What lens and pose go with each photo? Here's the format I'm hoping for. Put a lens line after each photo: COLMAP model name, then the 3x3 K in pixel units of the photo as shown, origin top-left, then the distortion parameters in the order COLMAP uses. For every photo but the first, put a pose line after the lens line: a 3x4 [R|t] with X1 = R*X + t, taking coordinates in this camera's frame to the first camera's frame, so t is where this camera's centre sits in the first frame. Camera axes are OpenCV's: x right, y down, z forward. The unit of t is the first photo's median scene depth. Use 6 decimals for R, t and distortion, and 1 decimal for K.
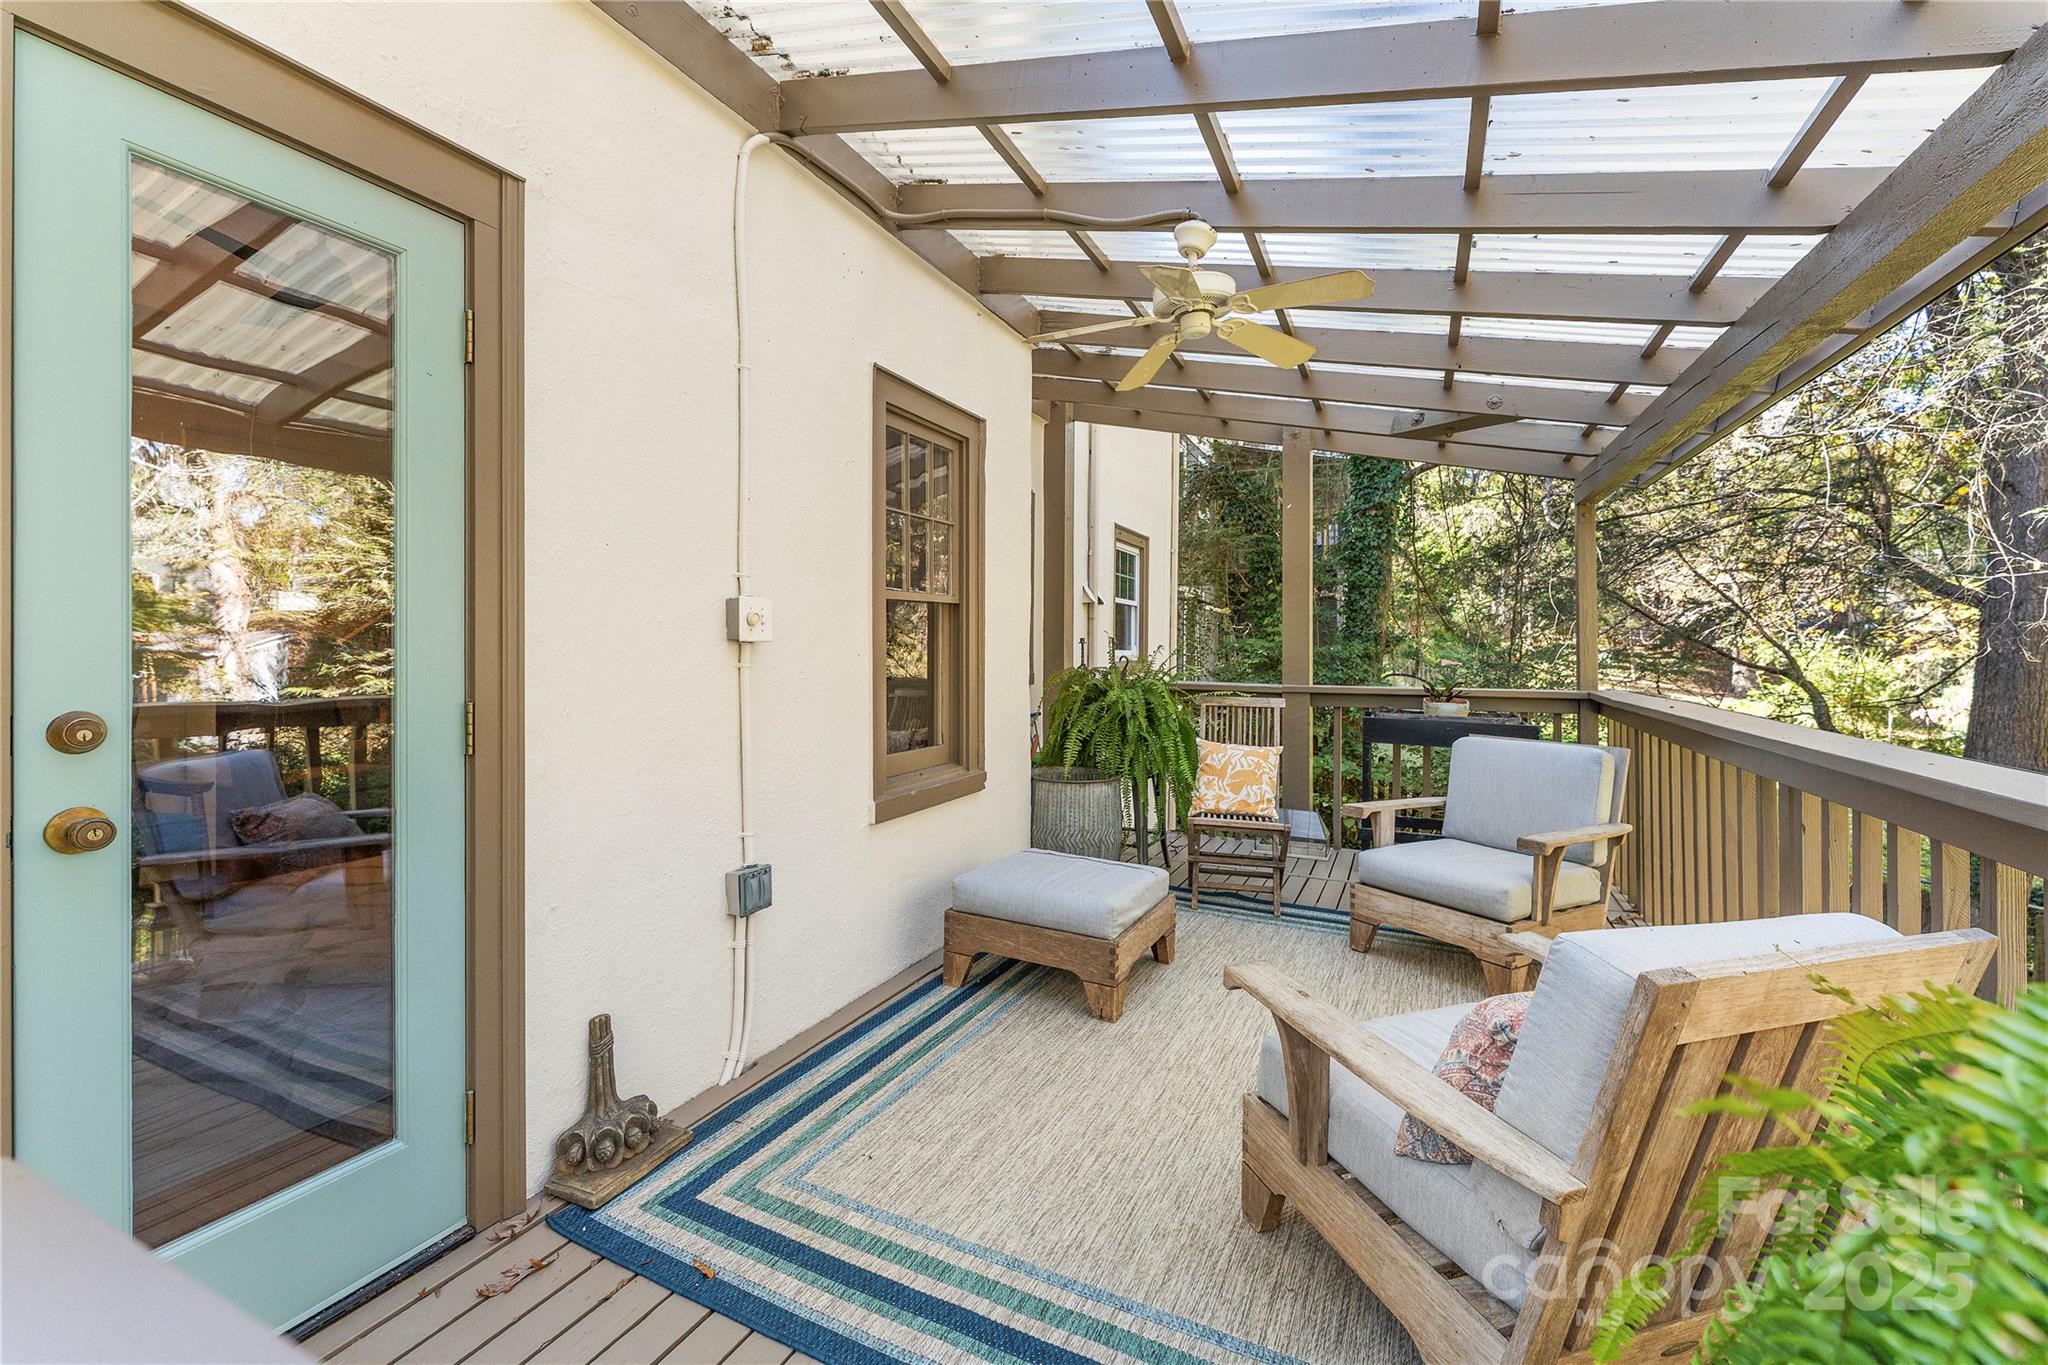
lens RADIAL K [[845.7, 0, 1019.3], [0, 845.7, 650.2], [0, 0, 1]] dist [0.000027, -0.000064]
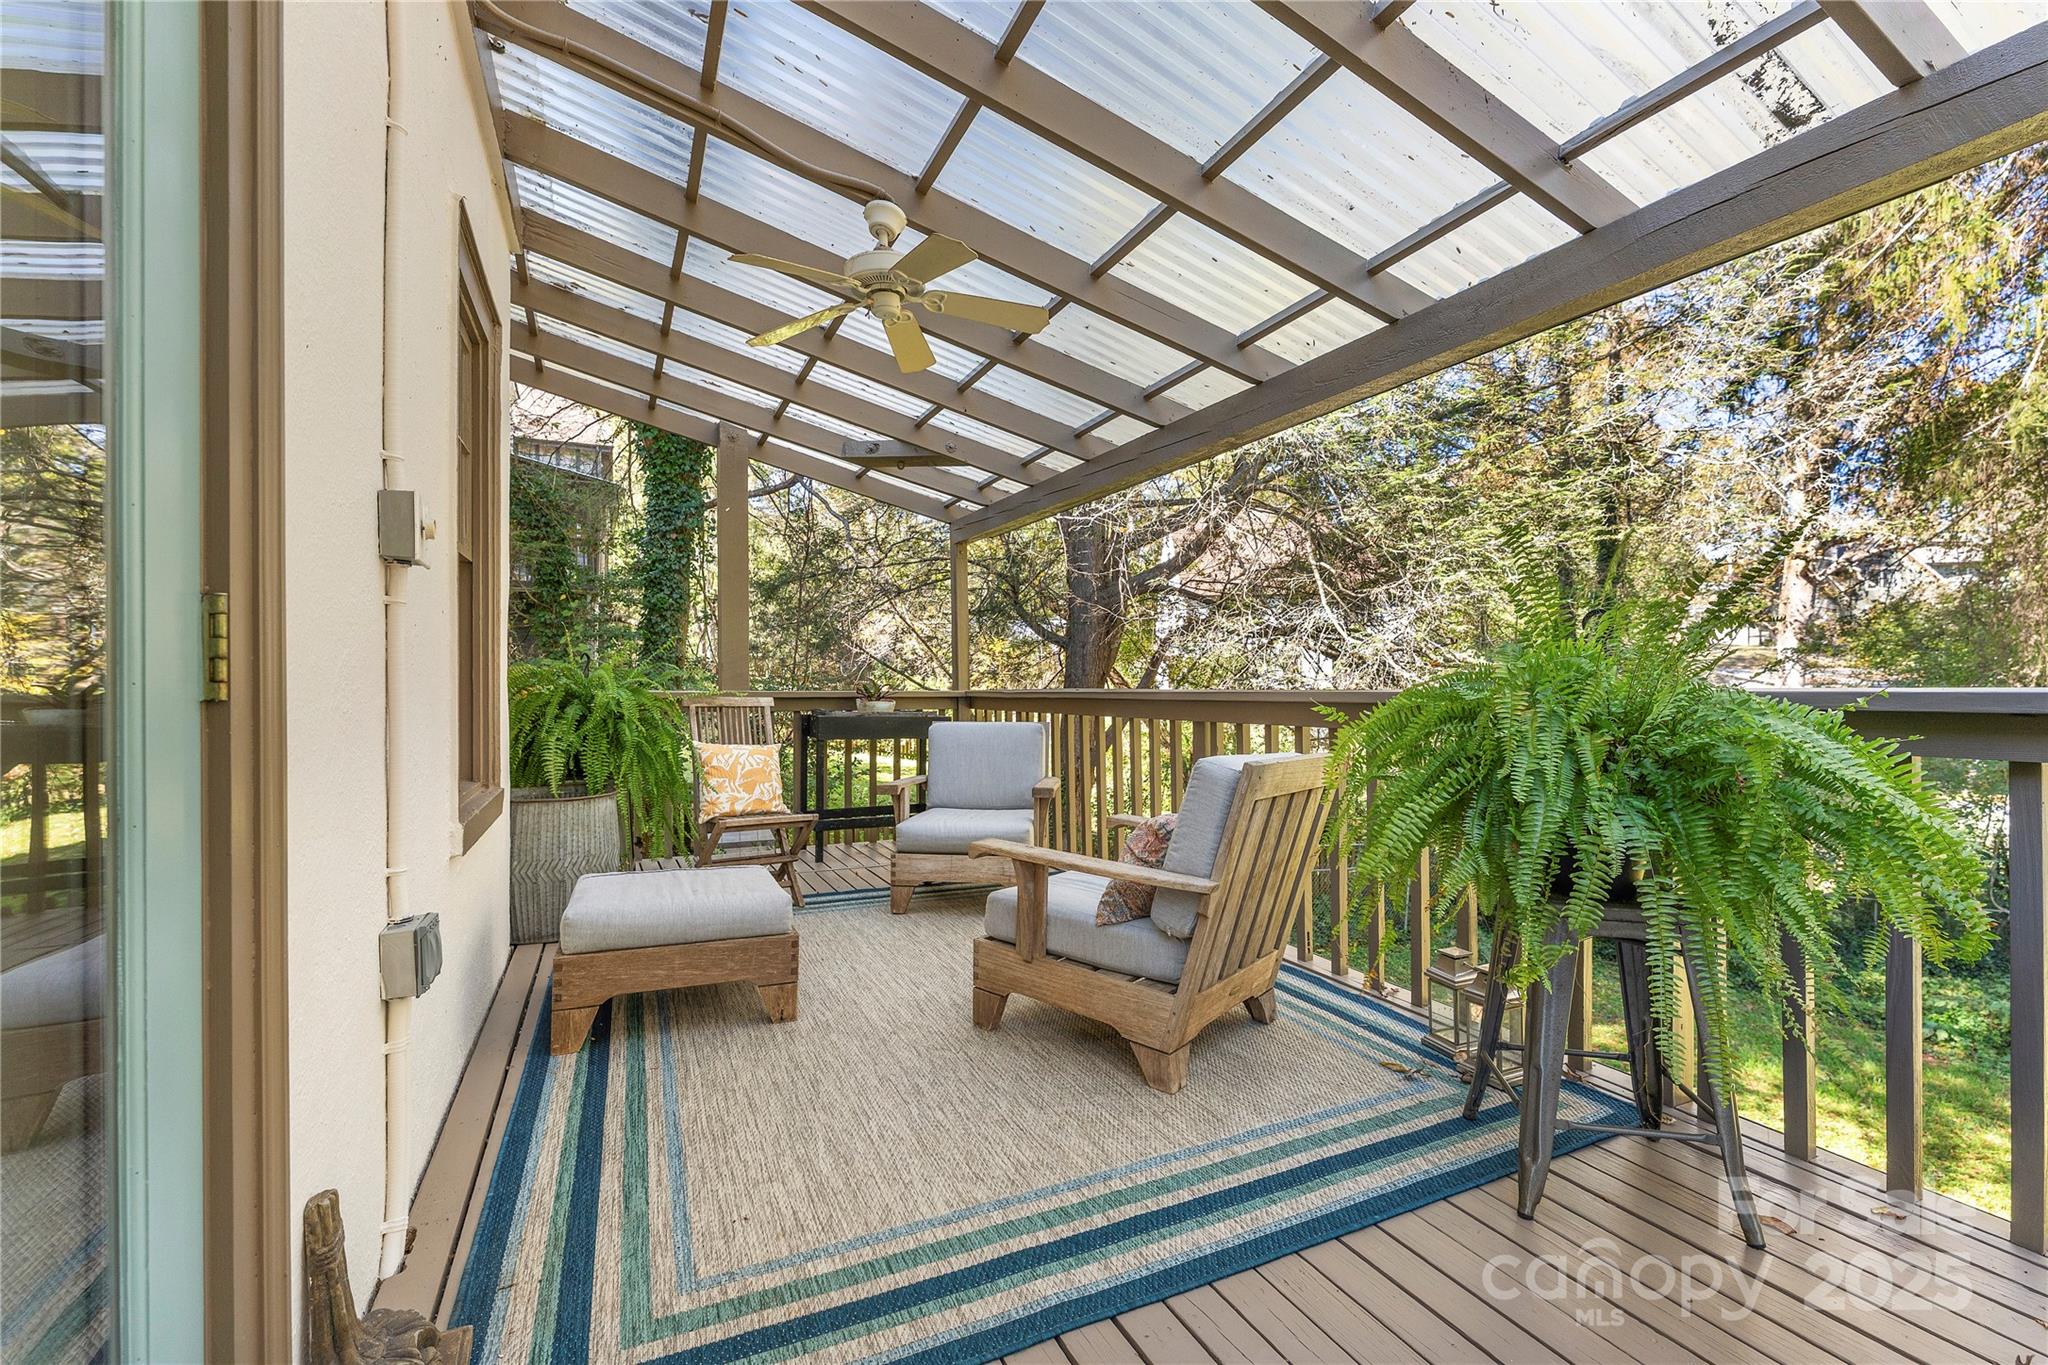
lens RADIAL K [[852.8, 0, 1024.0], [0, 852.8, 682.5], [0, 0, 1]] dist [0.000011, -0.000052]
pose [[0.629059, 0.002025, 0.777355, -0.414410], [0.002909, 0.999983, -0.004959, 0.065638], [-0.777352, 0.005380, 0.629043, 0.189001]]
